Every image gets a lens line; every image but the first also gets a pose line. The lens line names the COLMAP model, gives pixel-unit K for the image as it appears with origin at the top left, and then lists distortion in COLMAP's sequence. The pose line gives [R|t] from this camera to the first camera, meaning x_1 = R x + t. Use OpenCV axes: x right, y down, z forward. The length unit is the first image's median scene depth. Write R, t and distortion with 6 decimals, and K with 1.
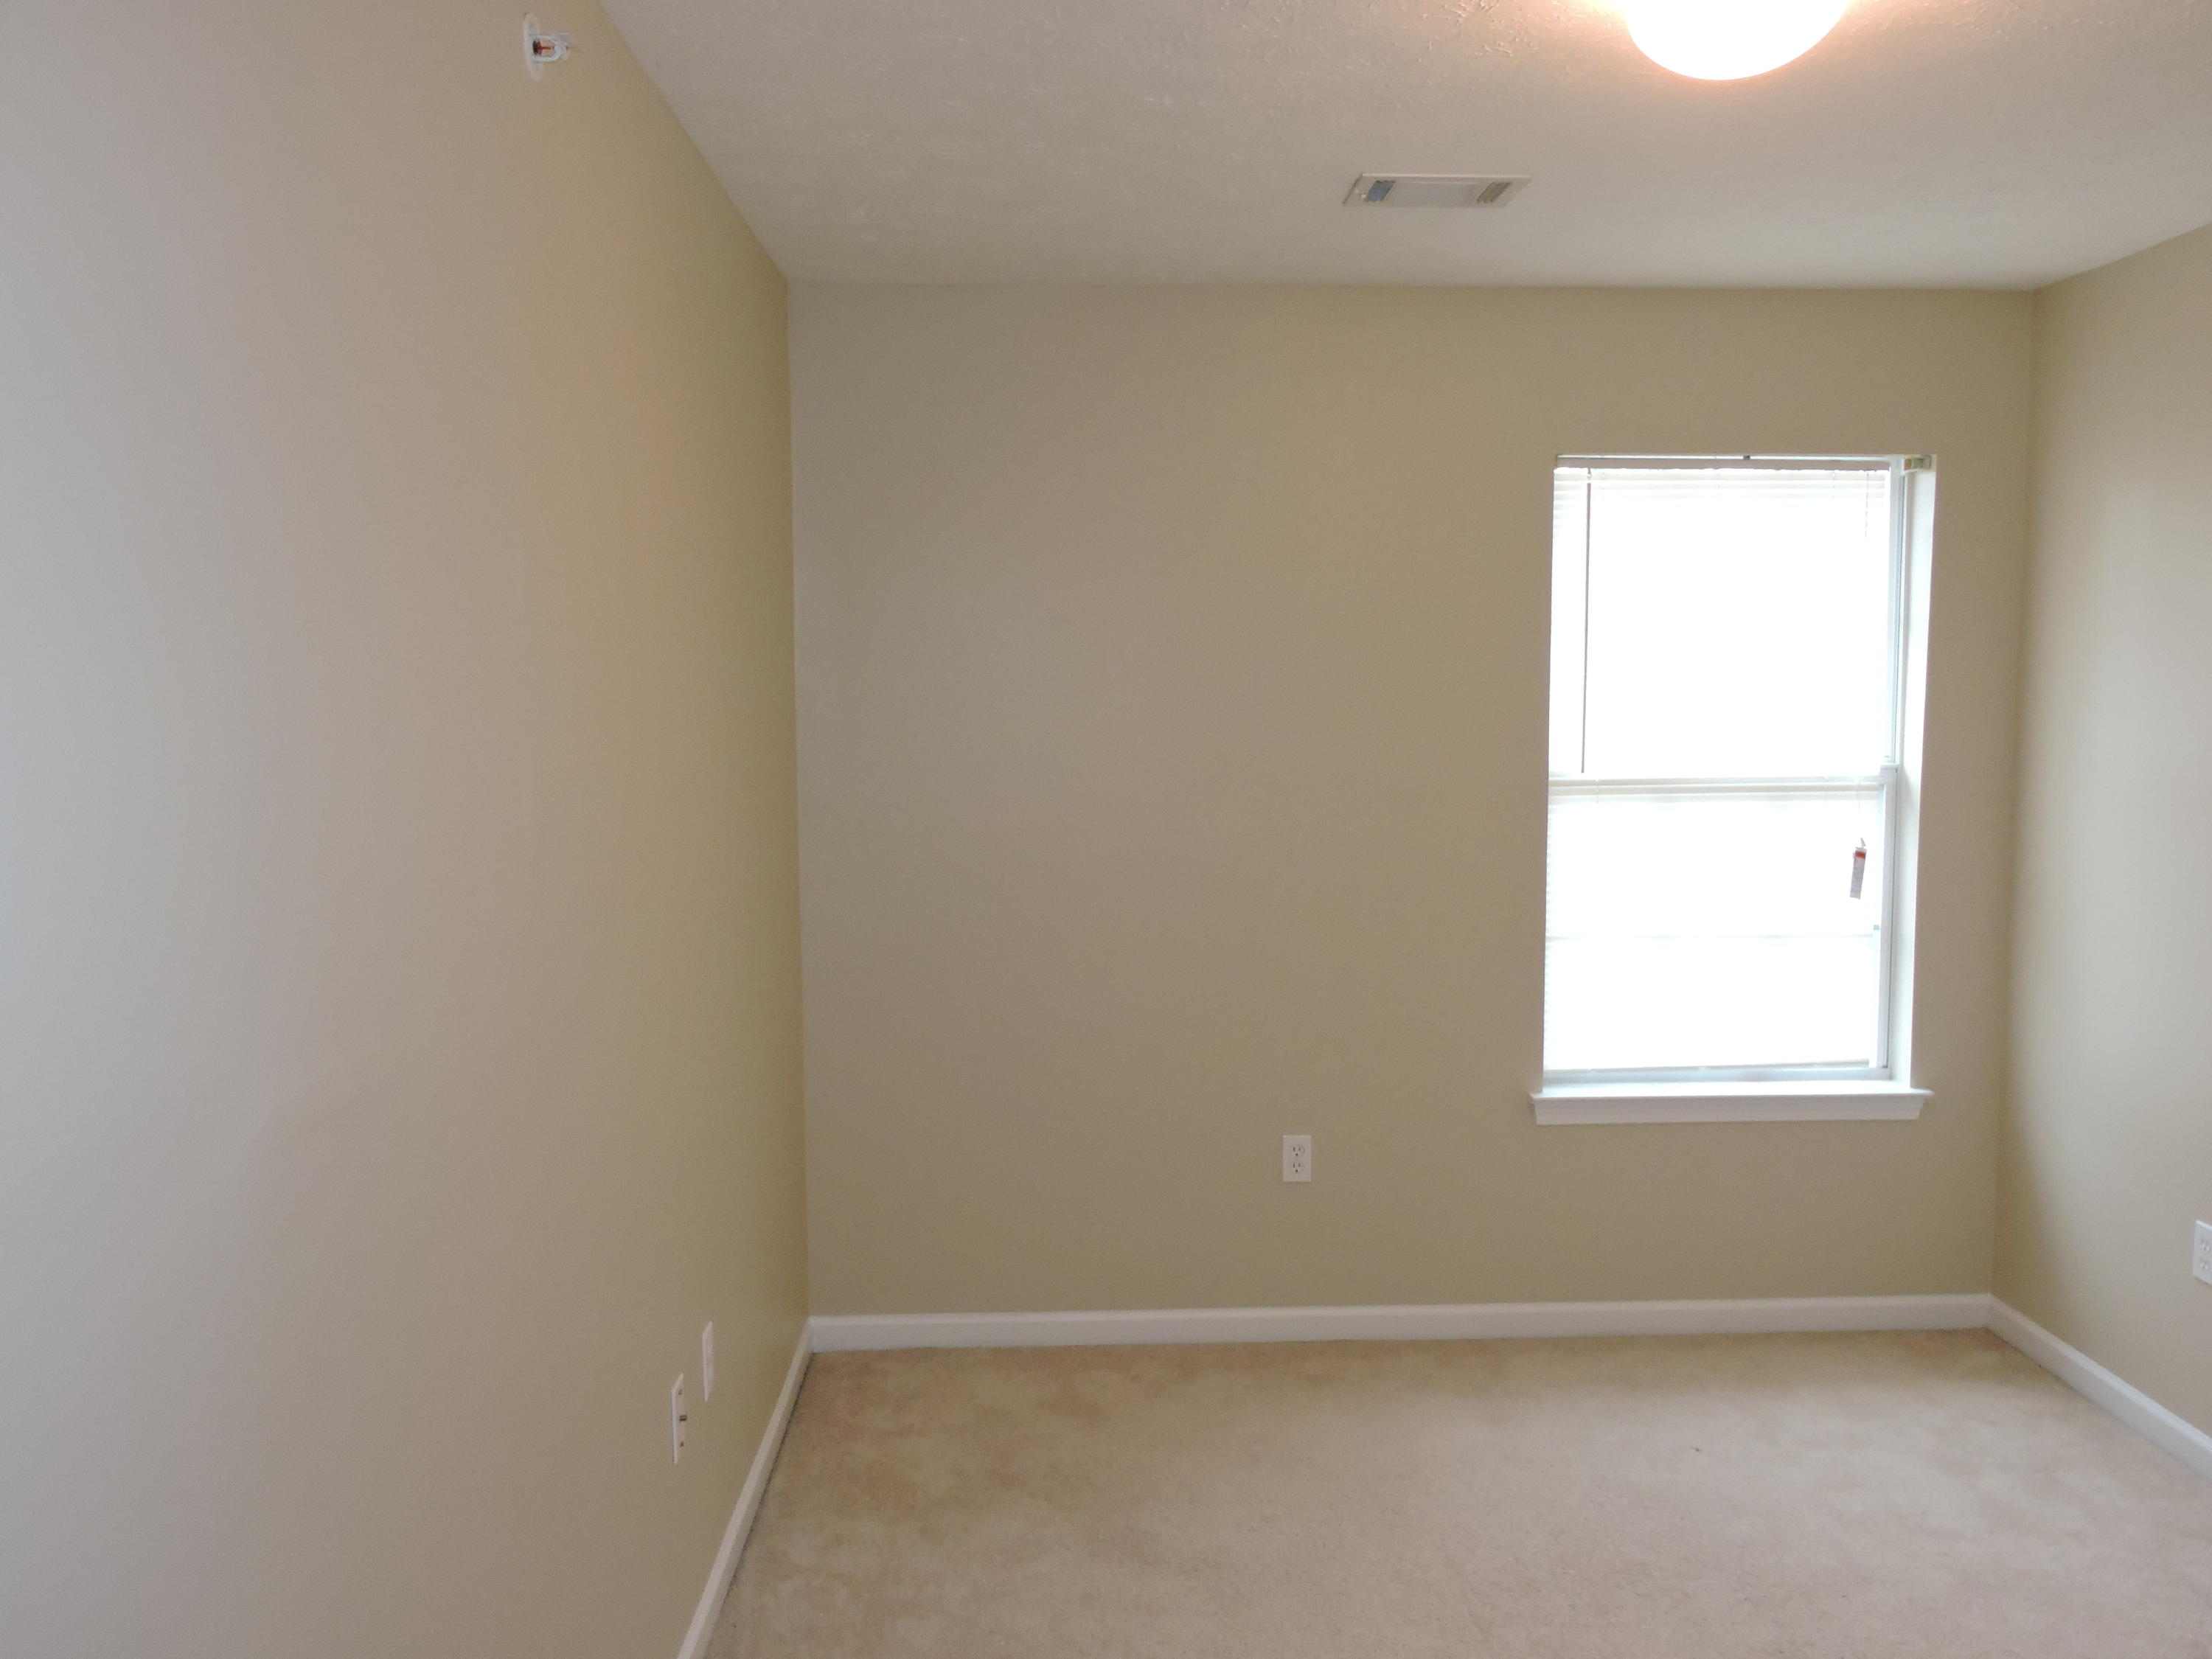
lens RADIAL K [[1900.9, 0, 1104.8], [0, 1900.9, 798.9], [0, 0, 1]] dist [-0.006346, -0.009607]
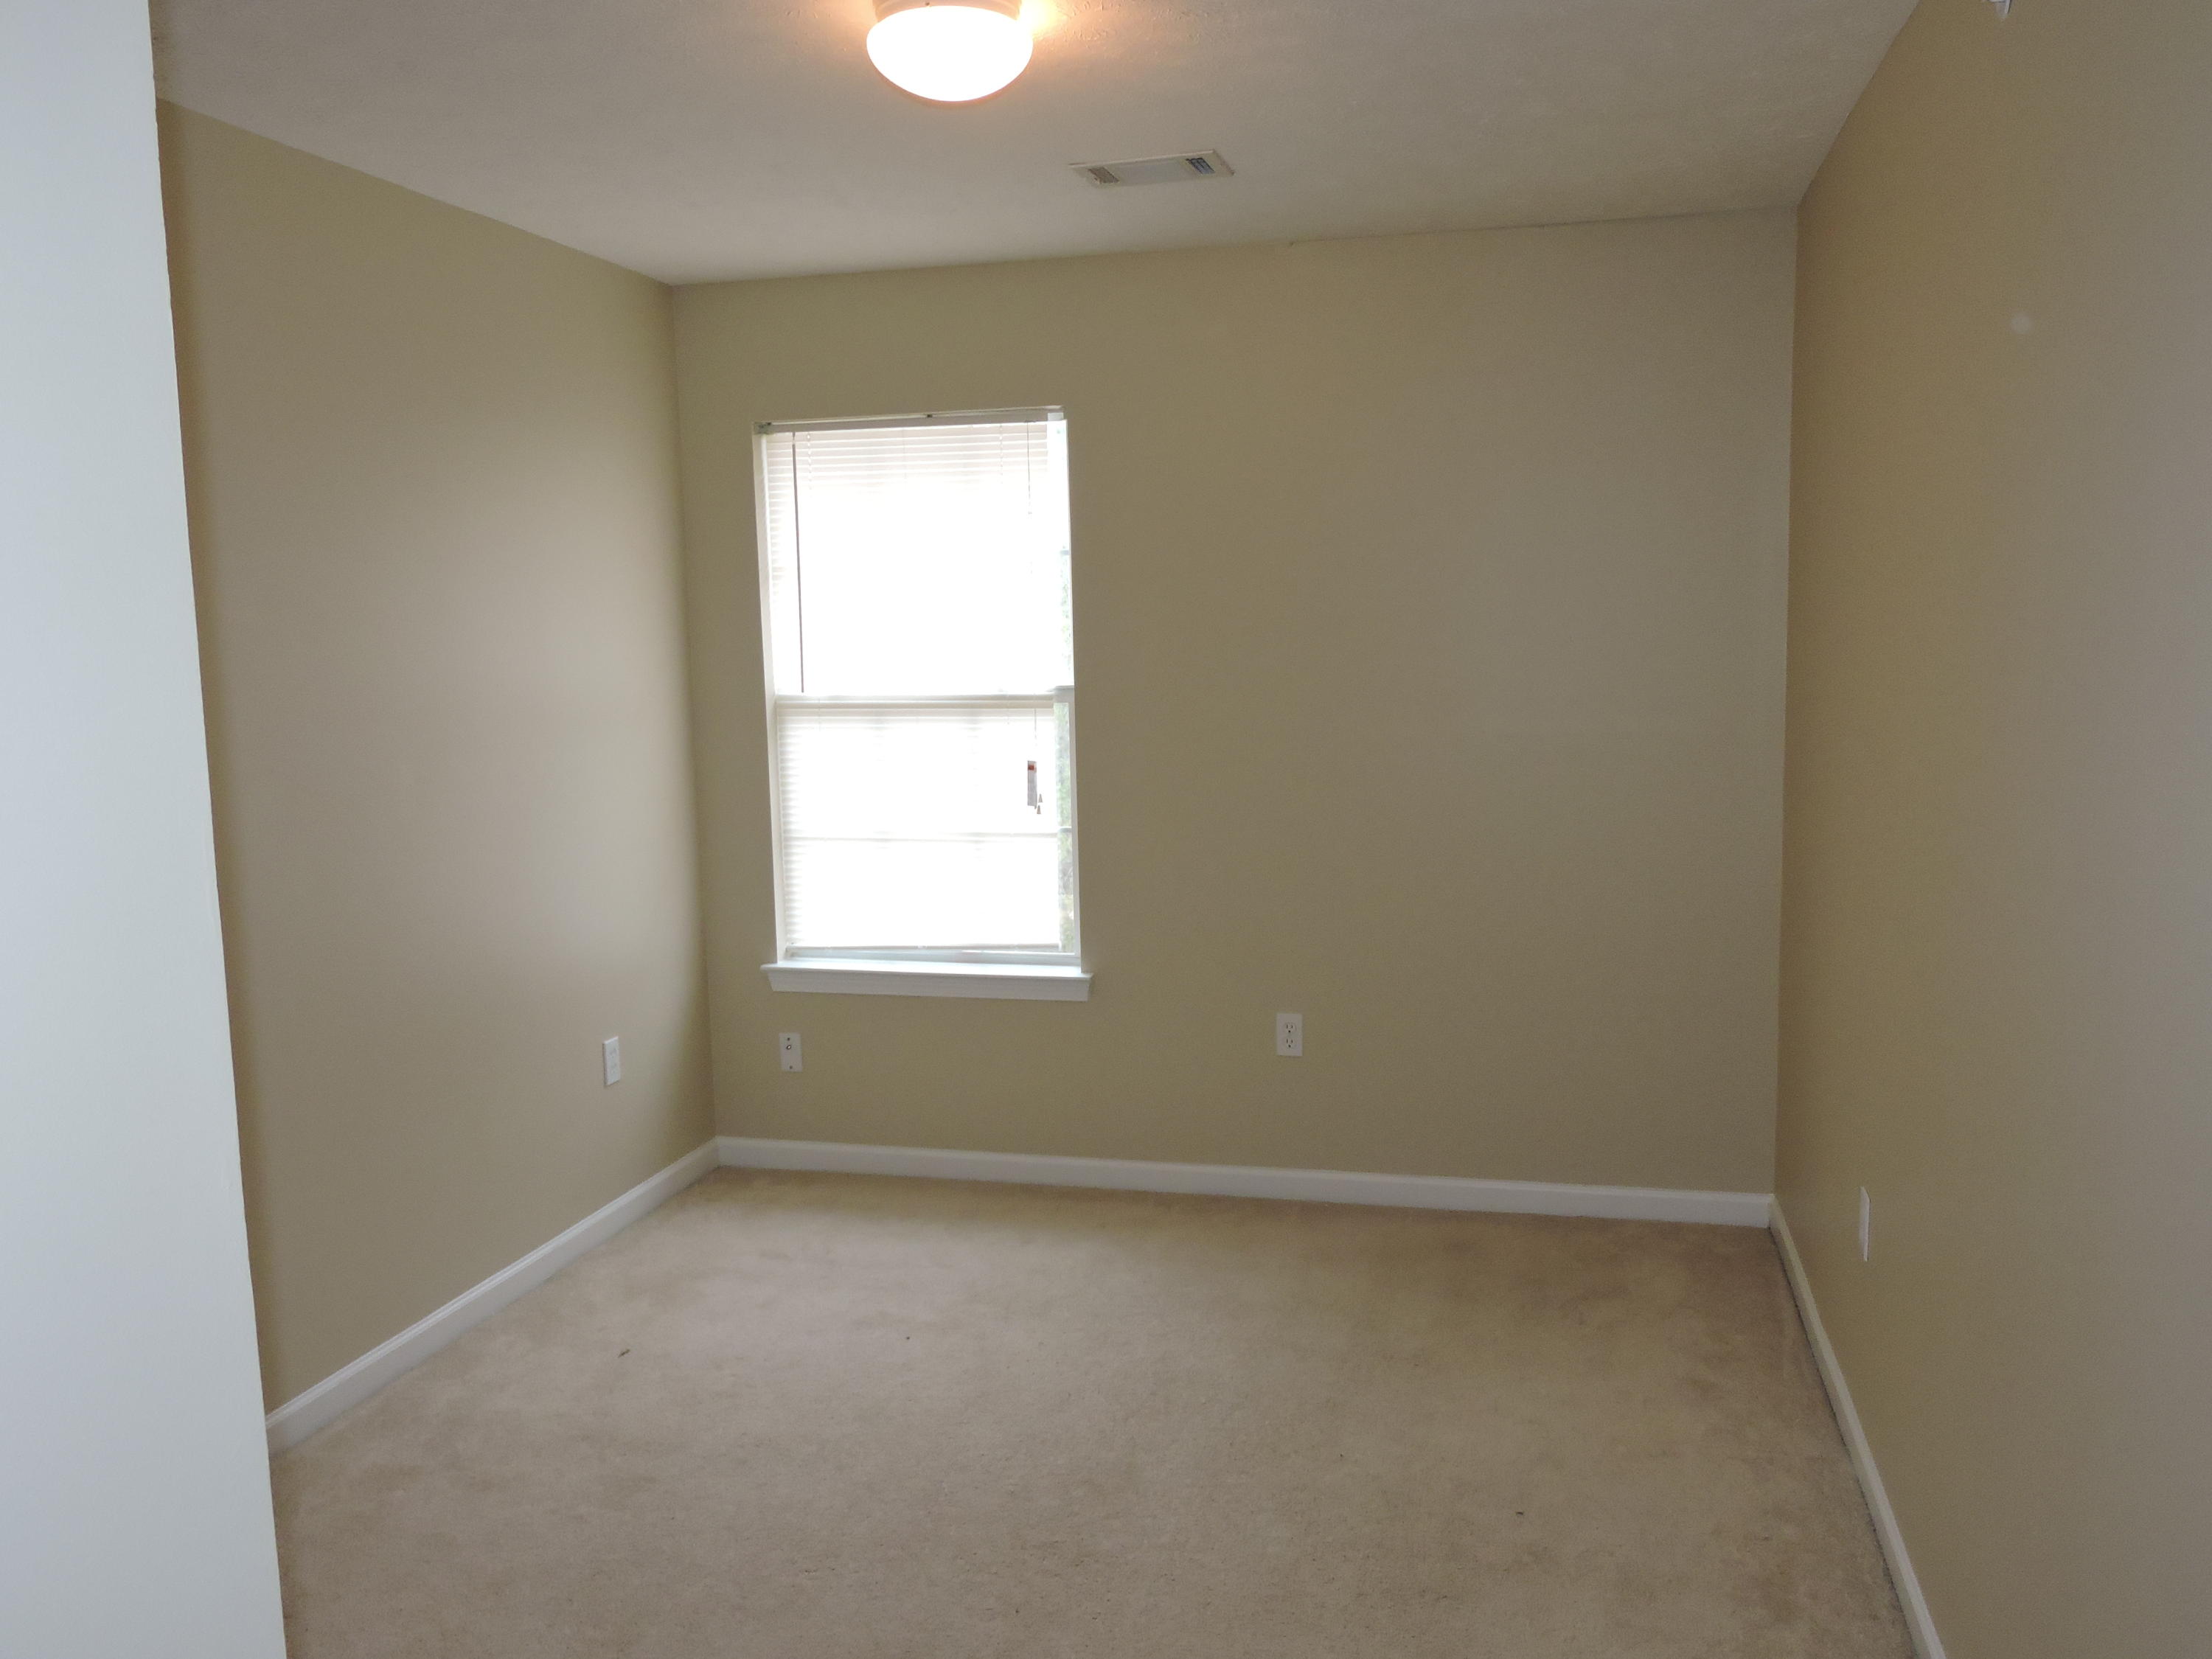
lens RADIAL K [[1750.5, 0, 1111.9], [0, 1750.5, 835.5], [0, 0, 1]] dist [0.001488, -0.007973]
pose [[0.962195, 0.021486, -0.271513, 0.723222], [-0.000910, 0.997131, 0.075685, -0.009044], [0.272360, -0.072576, 0.959454, 0.008447]]
